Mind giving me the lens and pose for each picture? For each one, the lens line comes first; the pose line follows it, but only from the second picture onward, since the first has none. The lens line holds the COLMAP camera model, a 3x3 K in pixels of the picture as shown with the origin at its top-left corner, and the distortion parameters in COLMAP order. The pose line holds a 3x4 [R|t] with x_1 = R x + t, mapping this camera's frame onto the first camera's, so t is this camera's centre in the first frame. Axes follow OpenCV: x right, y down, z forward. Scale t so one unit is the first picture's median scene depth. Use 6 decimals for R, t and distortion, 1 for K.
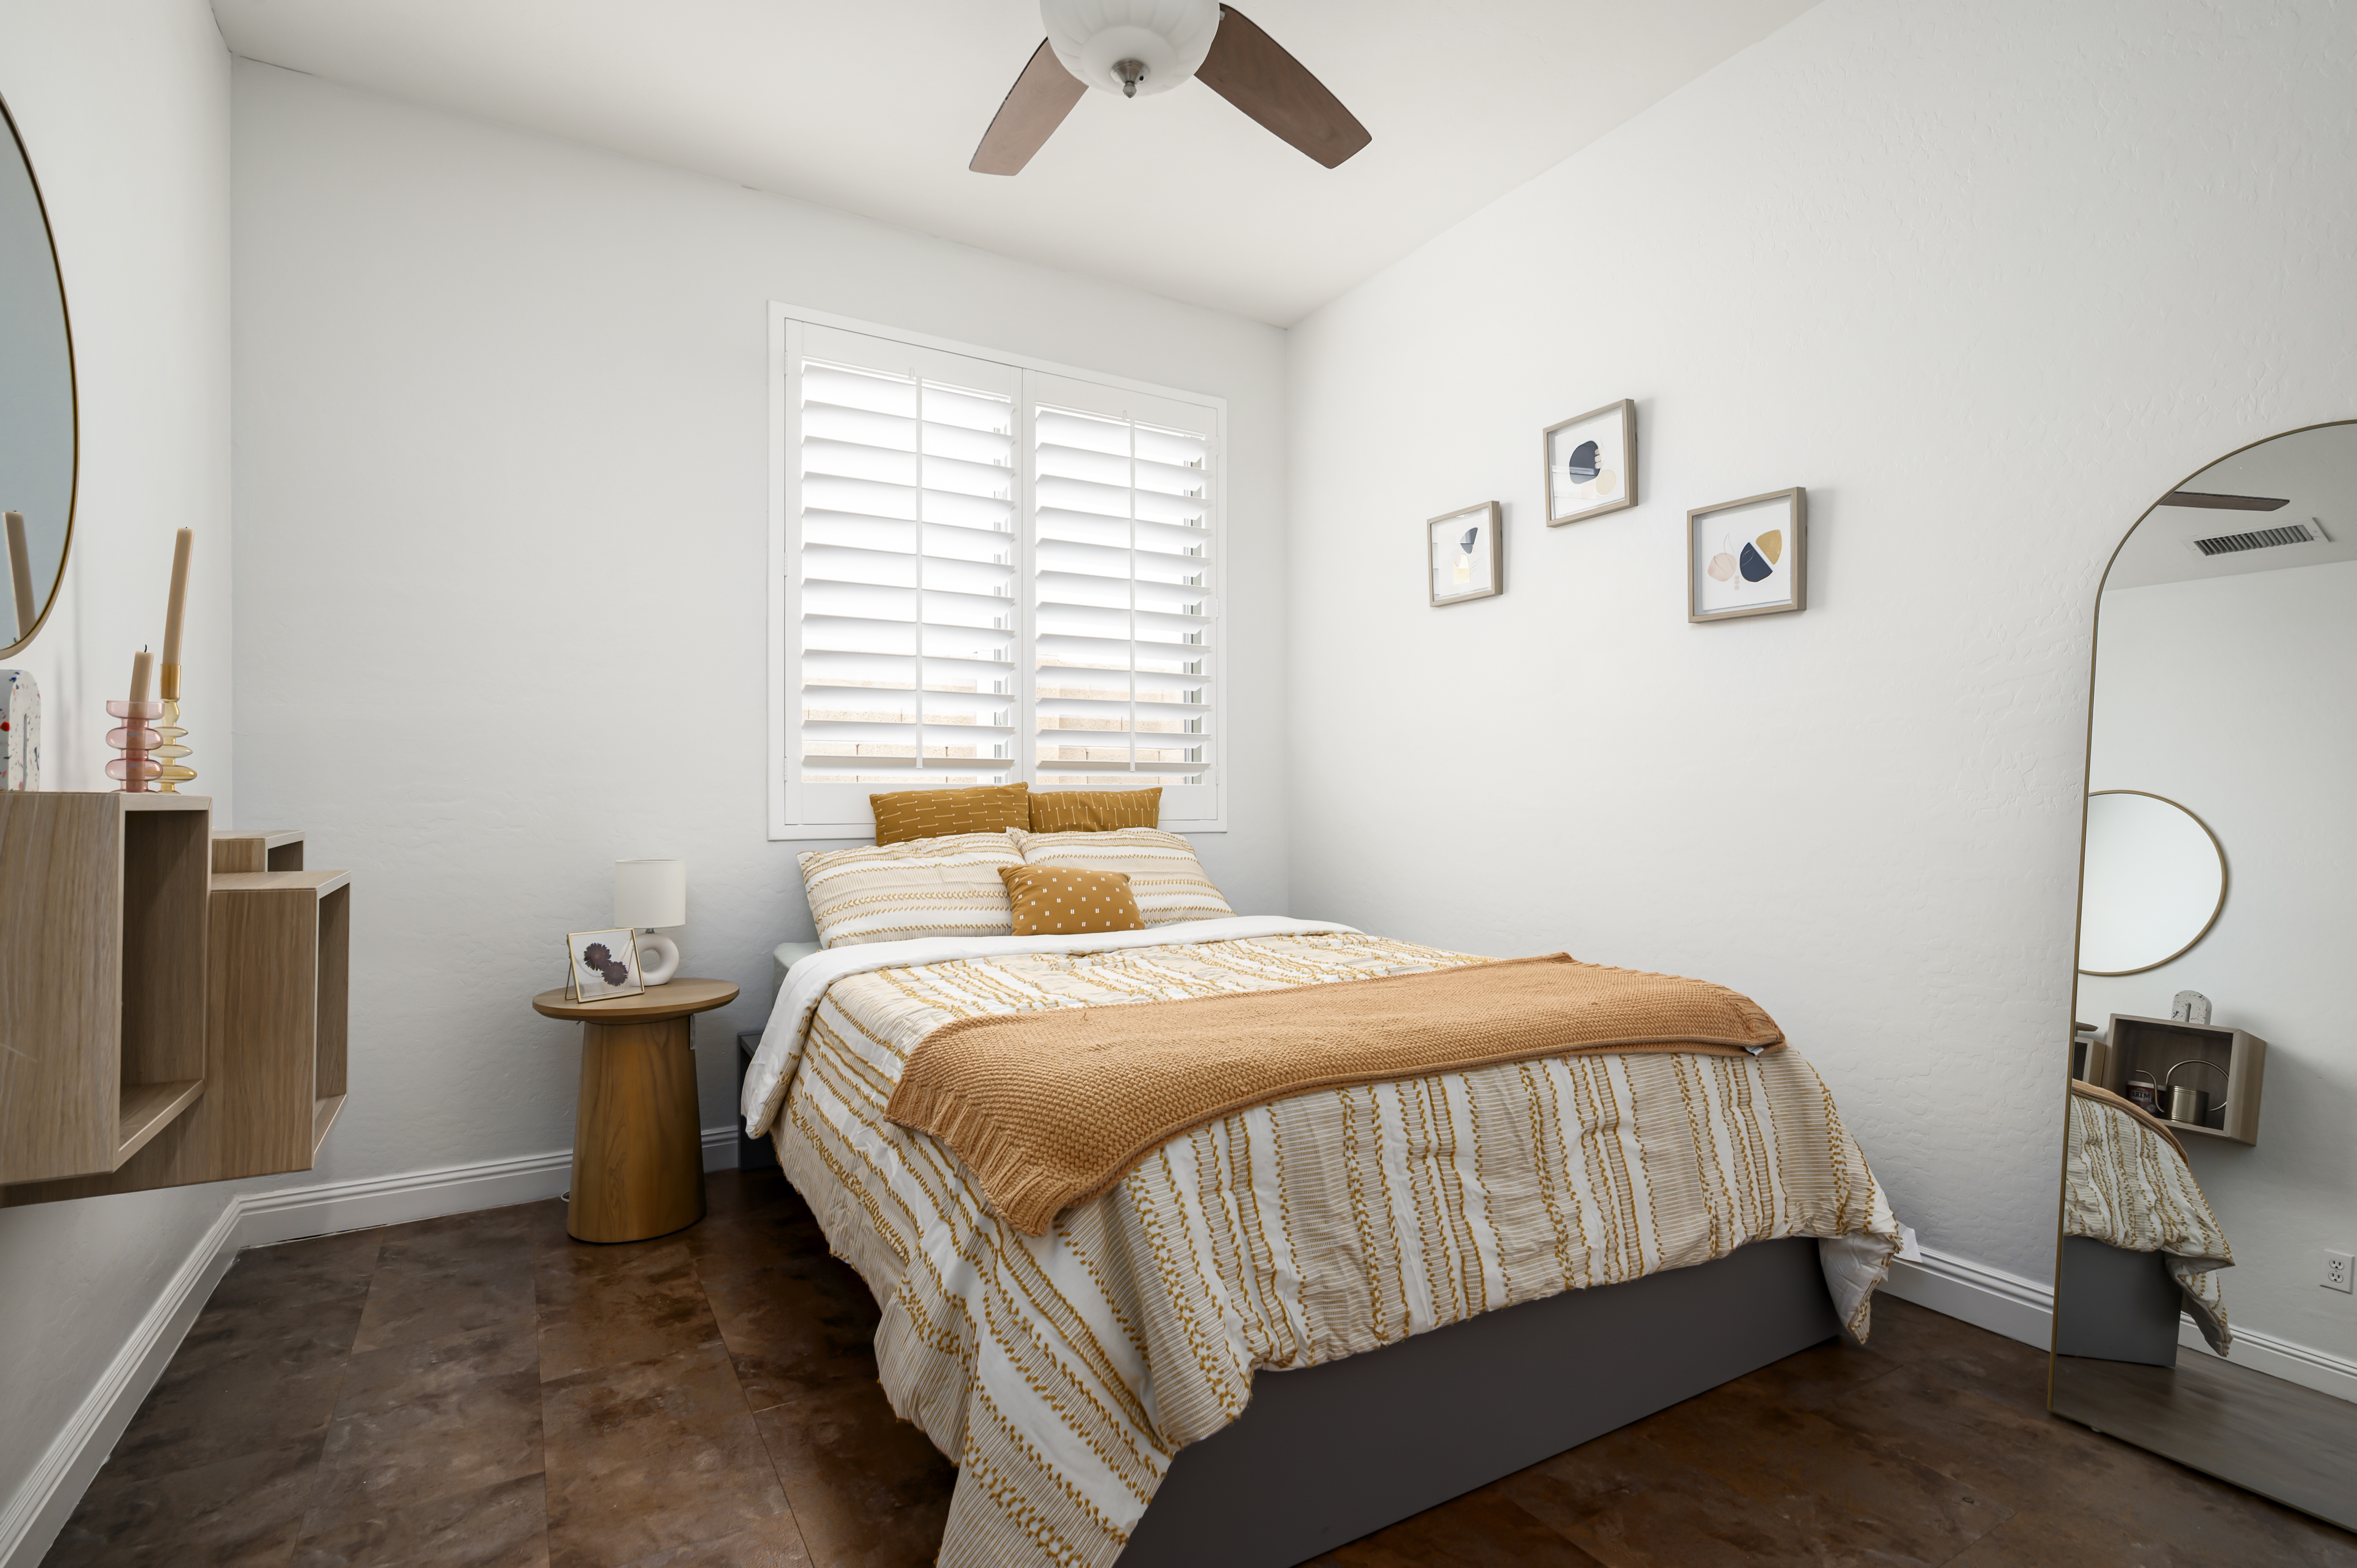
lens RADIAL K [[1131.9, 0, 1178.5], [0, 1131.9, 784.0], [0, 0, 1]] dist [0.030639, 0.000045]
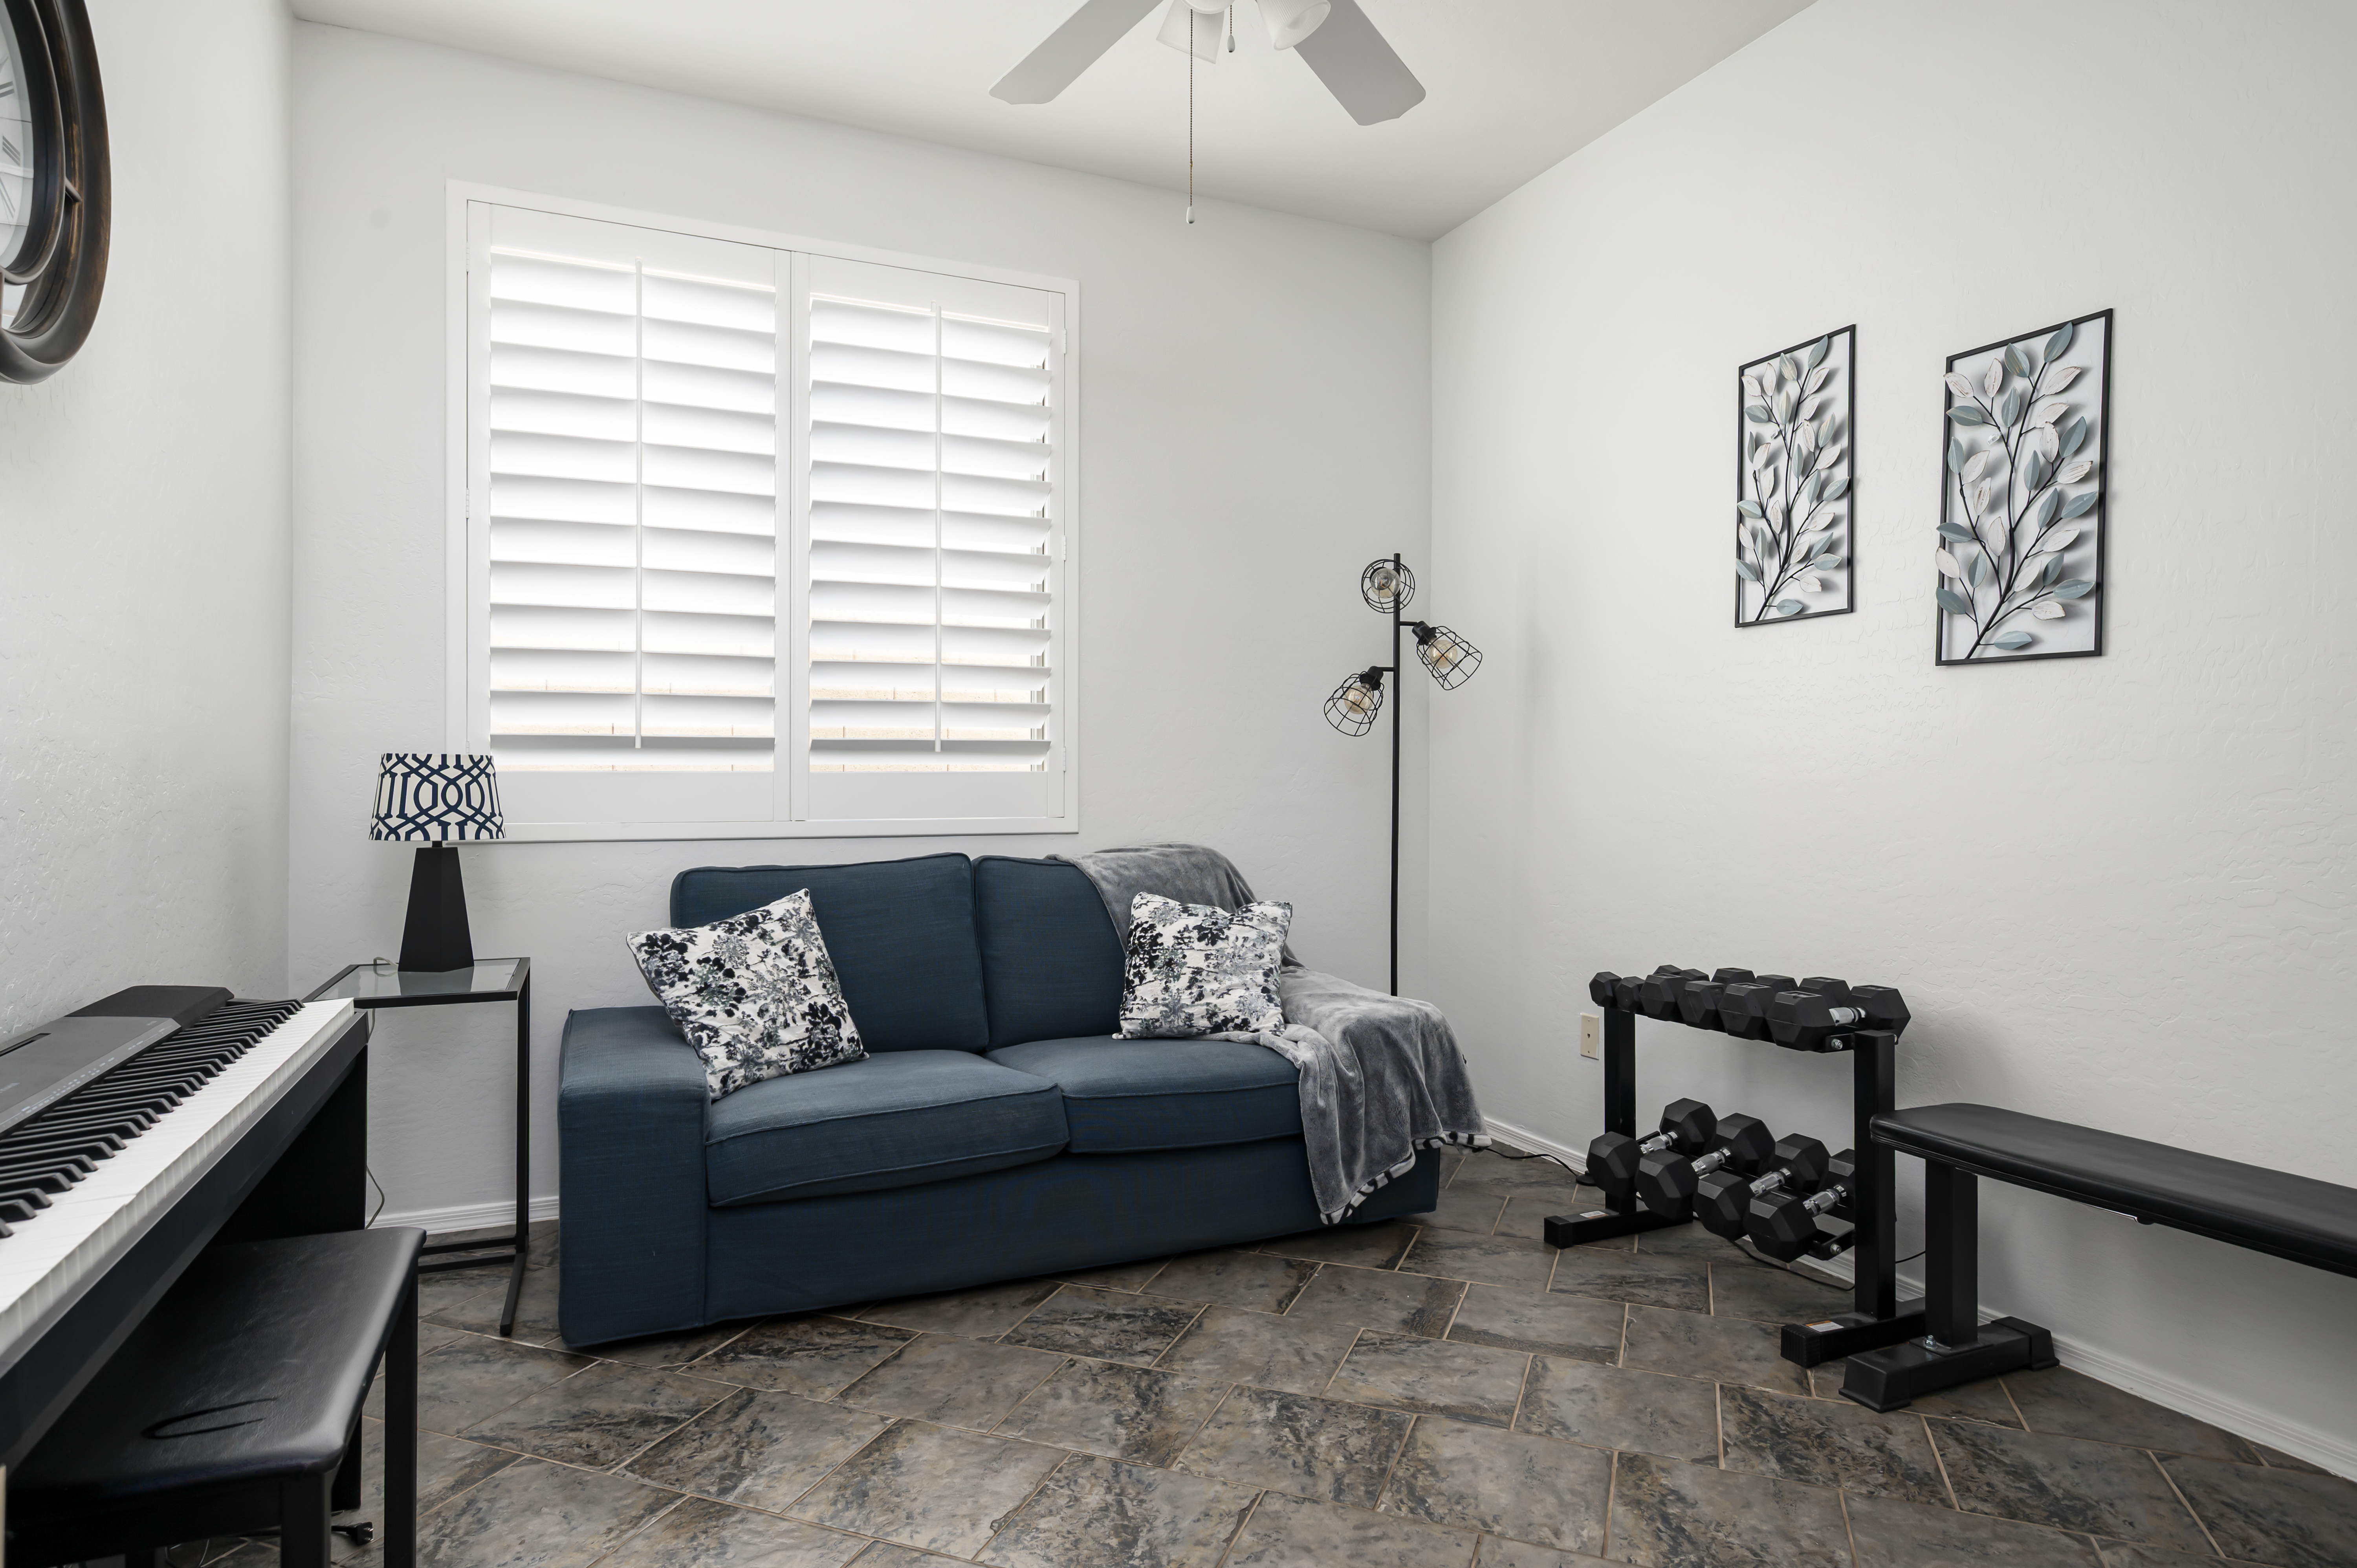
lens RADIAL K [[1301.7, 0, 1178.5], [0, 1301.7, 784.0], [0, 0, 1]] dist [-0.003398, -0.000481]
pose [[0.994523, -0.009636, -0.104075, 0.218905], [0.010641, 0.999902, 0.009109, 0.003634], [0.103977, -0.010166, 0.994528, 0.113717]]
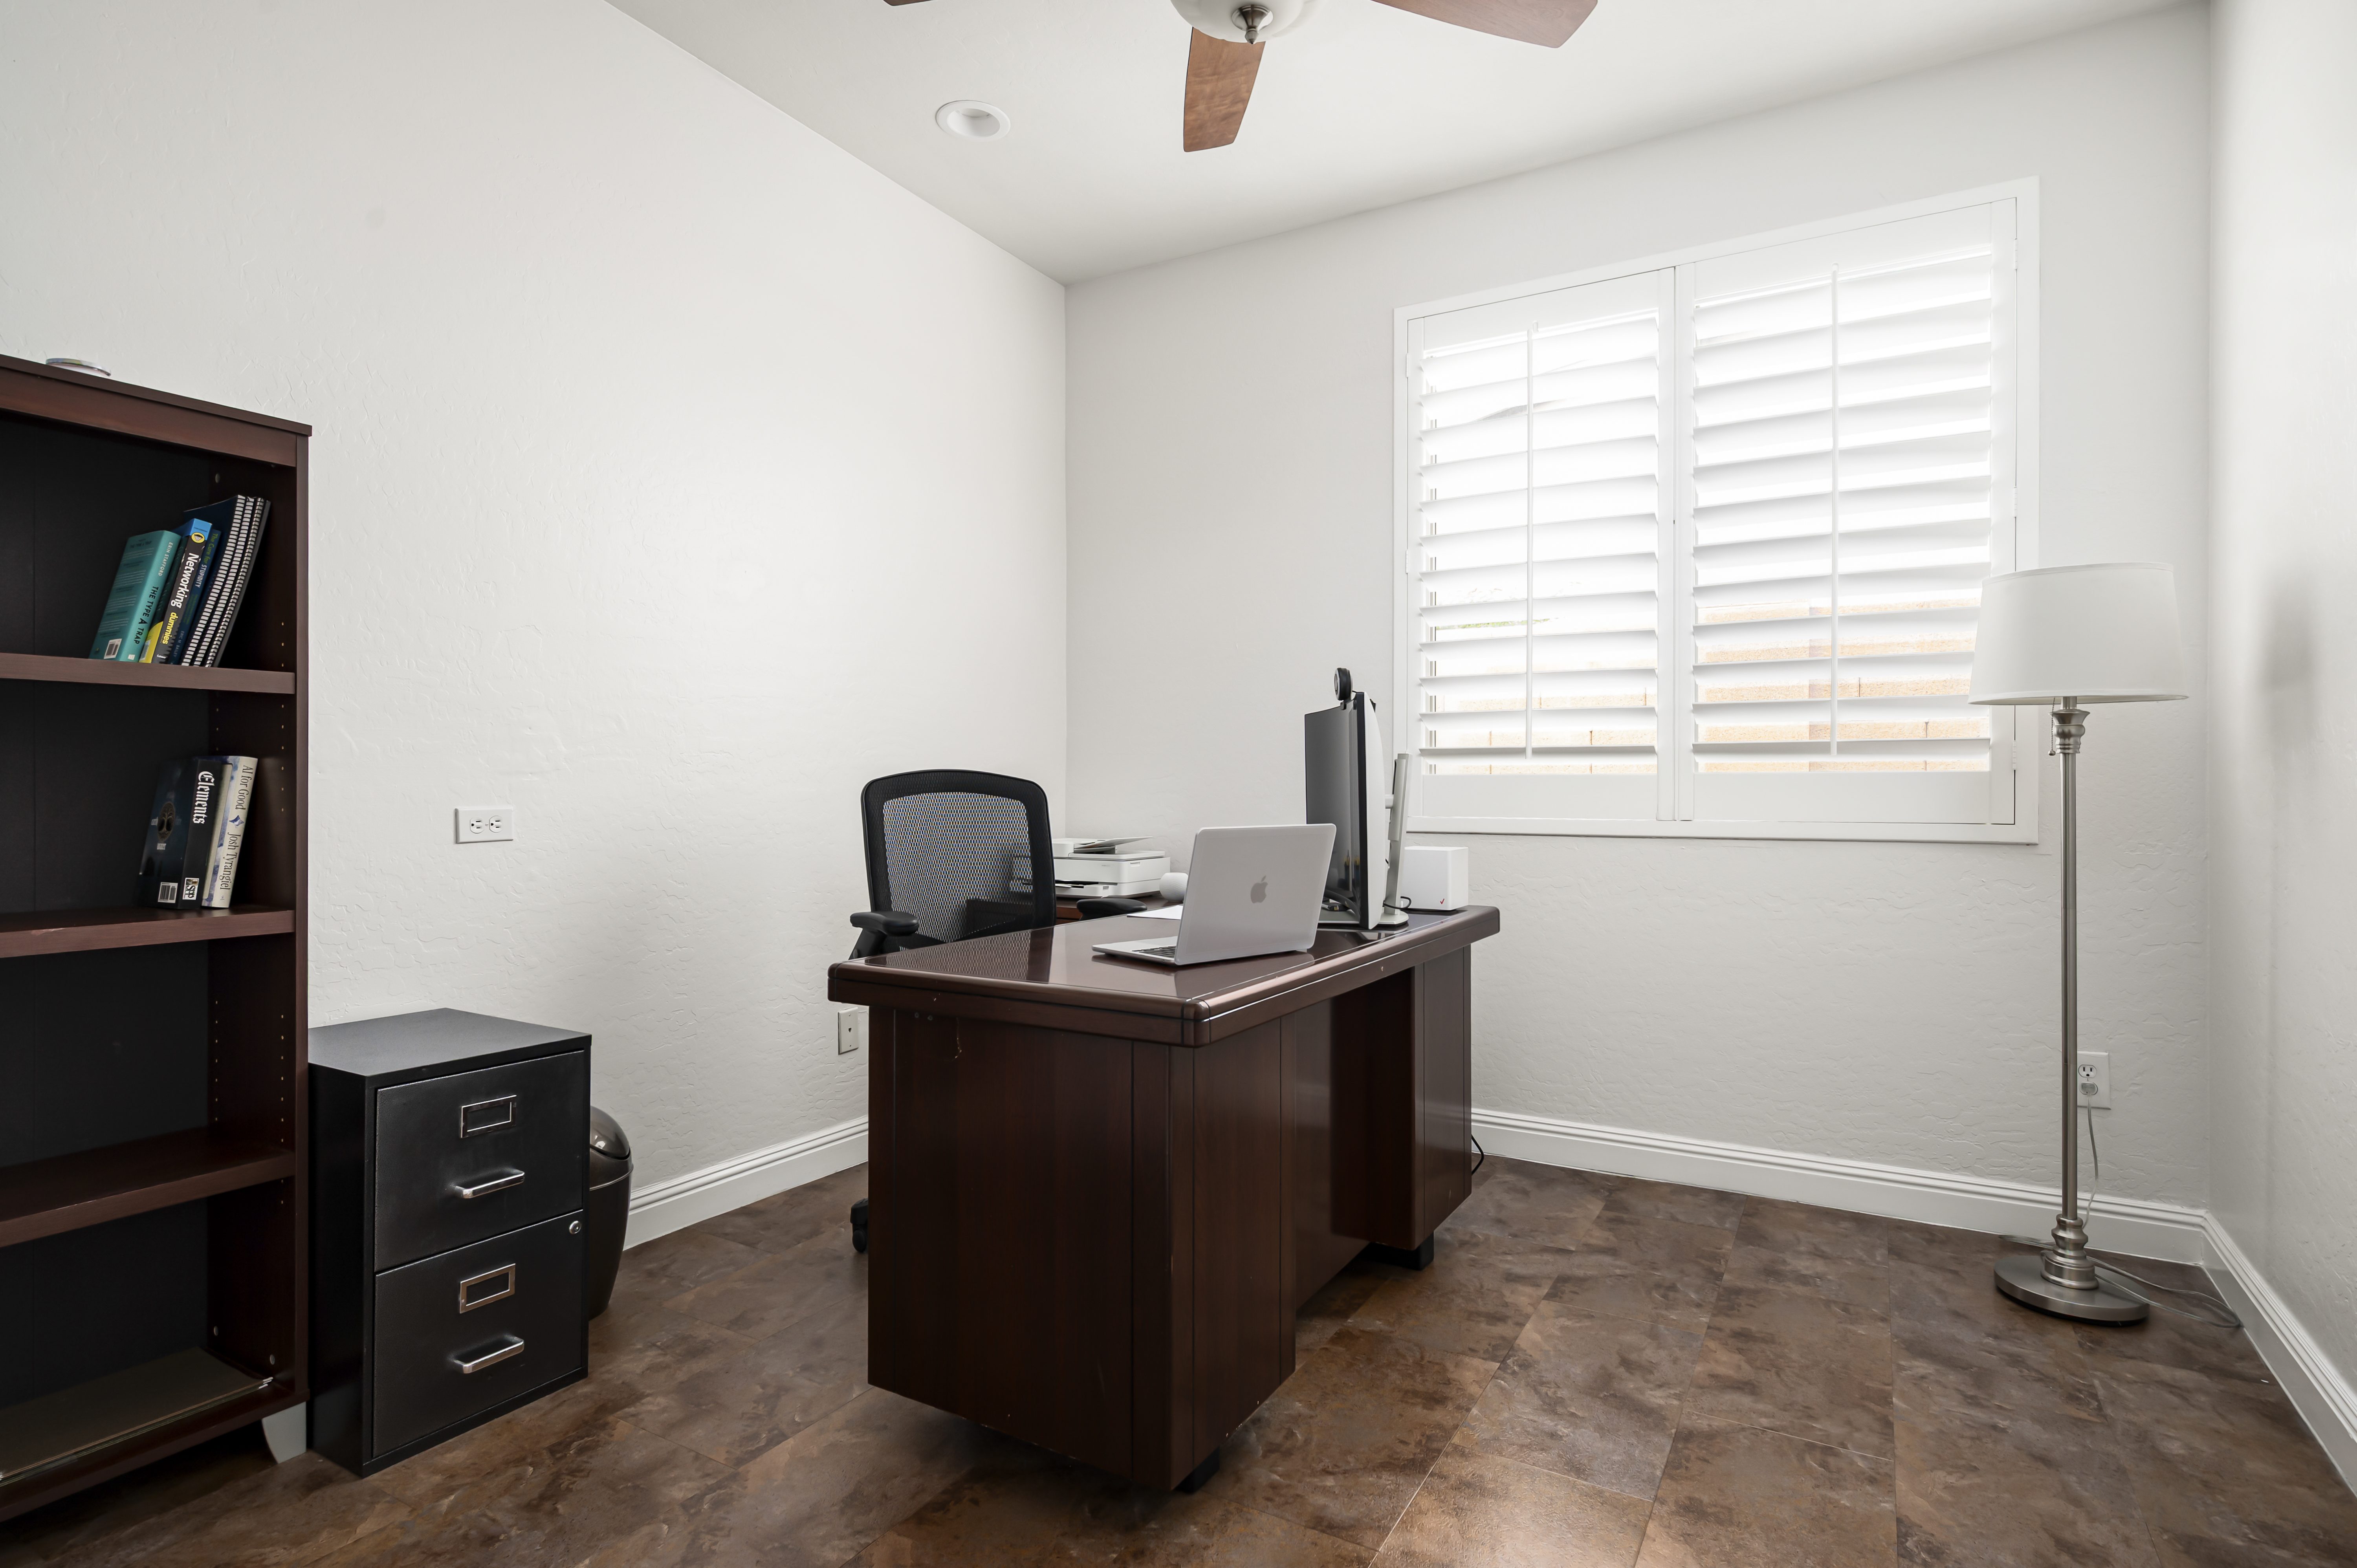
lens RADIAL K [[1211.6, 0, 1178.5], [0, 1211.6, 784.0], [0, 0, 1]] dist [-0.001053, 0.000109]
pose [[0.504829, -0.007820, -0.863184, 0.421607], [0.010331, 0.999942, -0.003017, 0.006123], [0.863158, -0.007394, 0.504880, 0.240193]]
